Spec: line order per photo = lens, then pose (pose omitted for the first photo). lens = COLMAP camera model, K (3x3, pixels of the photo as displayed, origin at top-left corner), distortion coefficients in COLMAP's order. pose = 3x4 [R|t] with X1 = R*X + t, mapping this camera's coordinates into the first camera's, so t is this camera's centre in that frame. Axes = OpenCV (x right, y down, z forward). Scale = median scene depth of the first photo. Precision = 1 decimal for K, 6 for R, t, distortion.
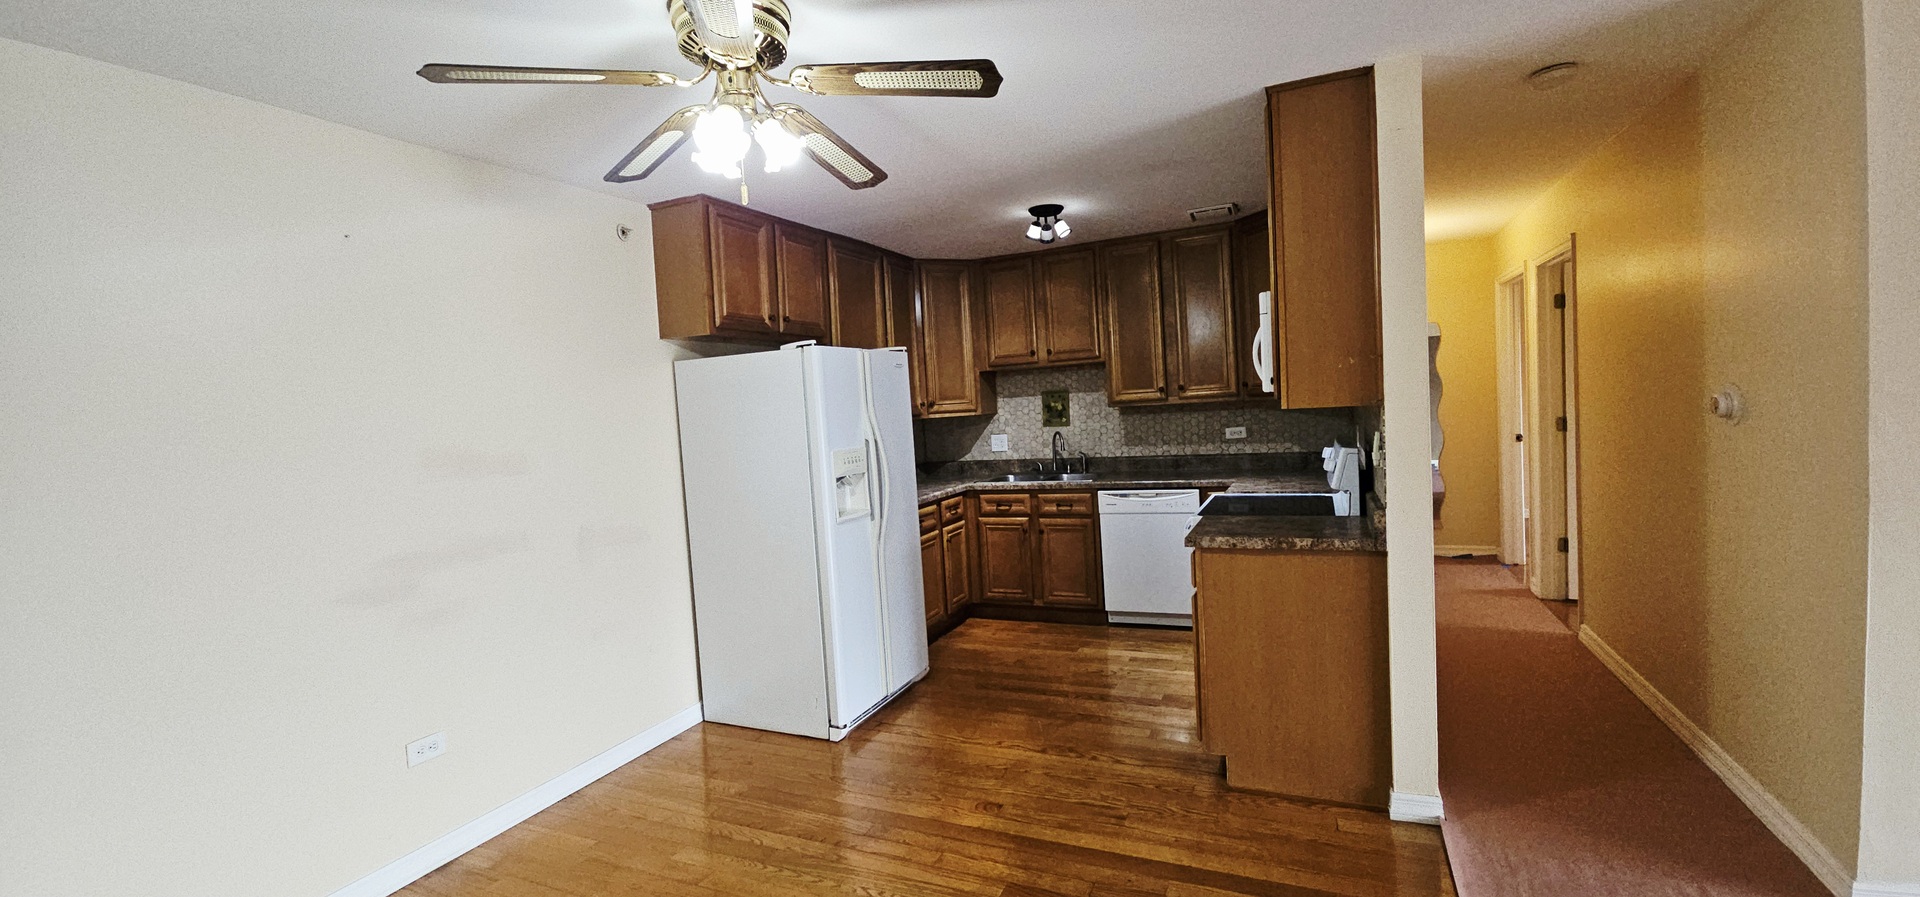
lens RADIAL K [[780.2, 0, 966.0], [0, 780.2, 446.1], [0, 0, 1]] dist [0.000440, 0.000048]
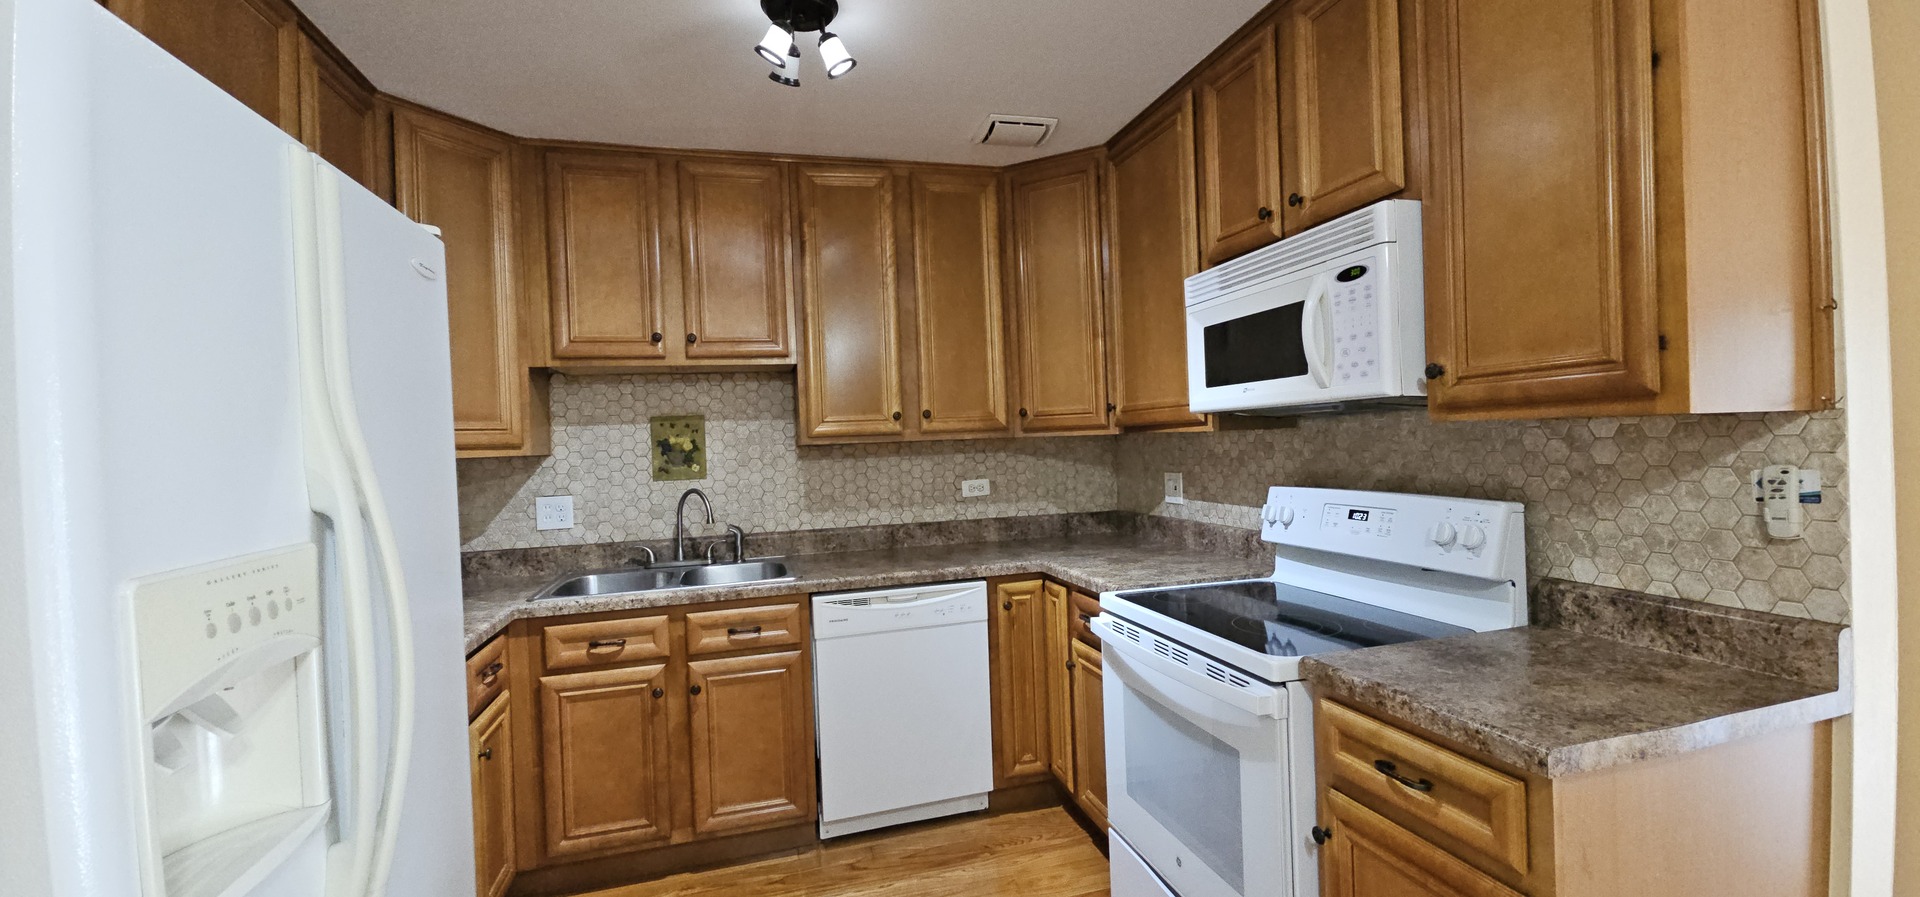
lens RADIAL K [[780.2, 0, 966.0], [0, 780.2, 446.1], [0, 0, 1]] dist [0.000440, 0.000048]
pose [[0.763115, 0.027931, 0.645659, -0.094380], [0.025375, 0.997000, -0.073121, -0.003898], [-0.645764, 0.072184, 0.760117, 0.492141]]
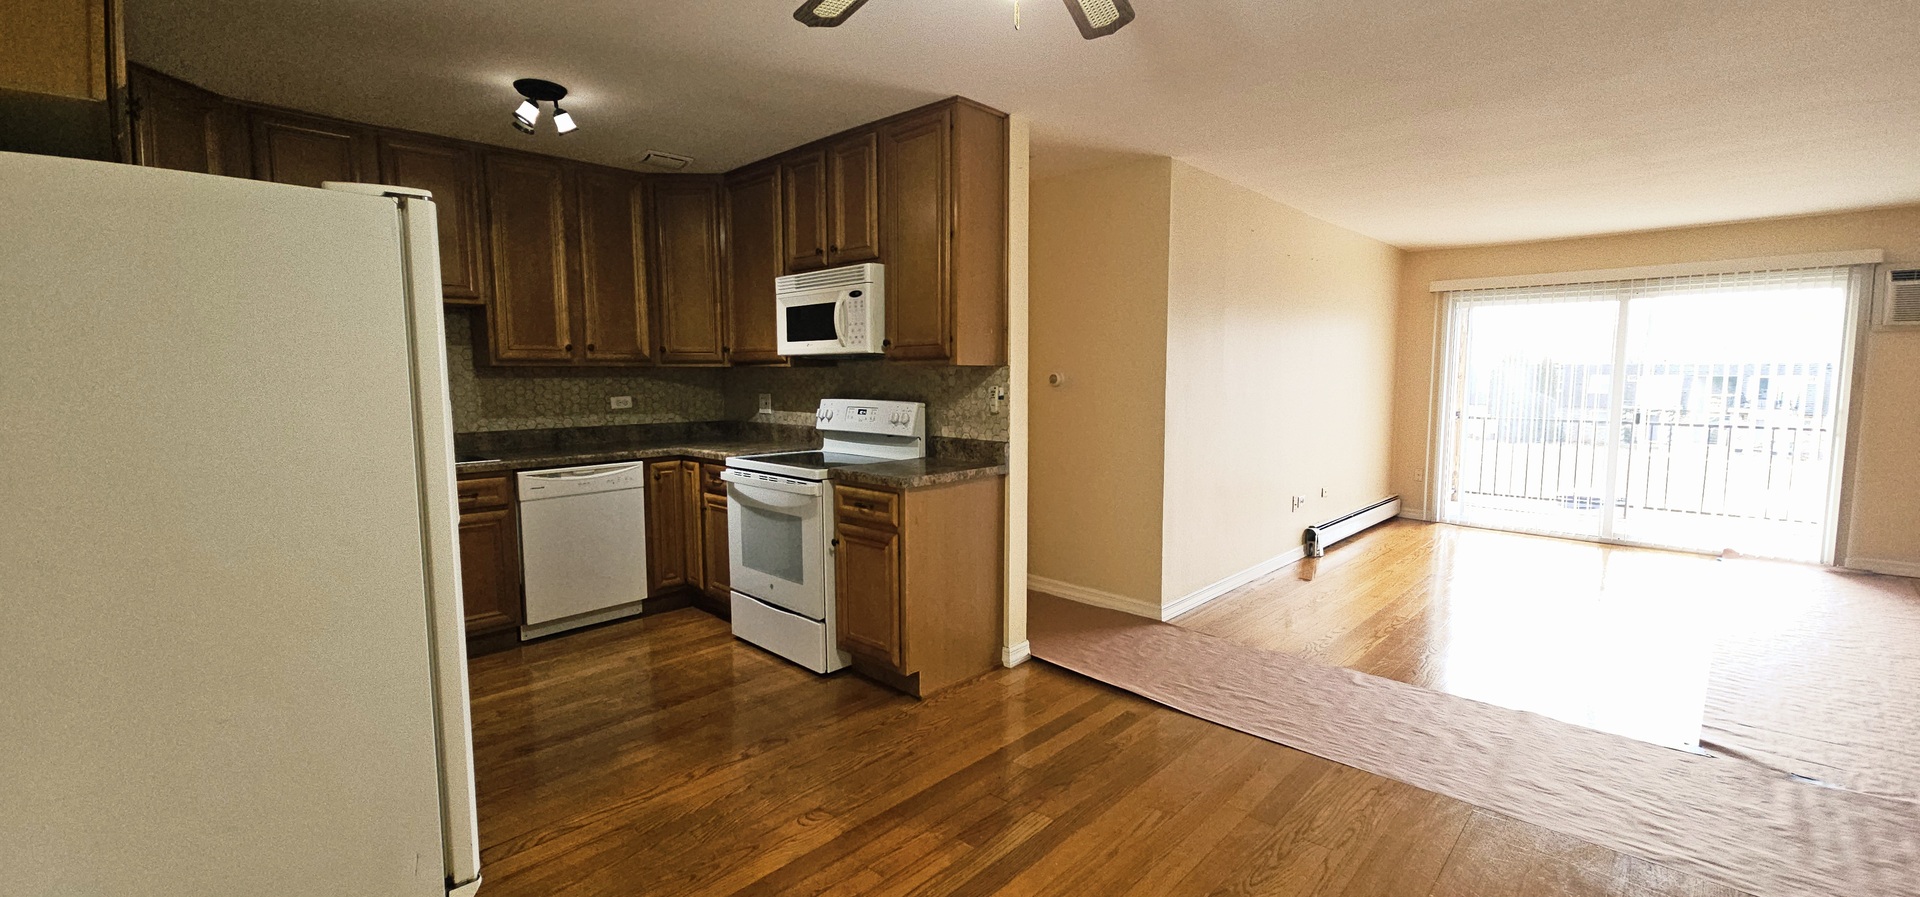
lens RADIAL K [[780.2, 0, 966.0], [0, 780.2, 446.1], [0, 0, 1]] dist [0.000440, 0.000048]
pose [[0.330862, -0.030410, 0.943189, -0.390309], [0.032431, 0.999257, 0.020841, 0.028485], [-0.943122, 0.023693, 0.331602, 0.310239]]
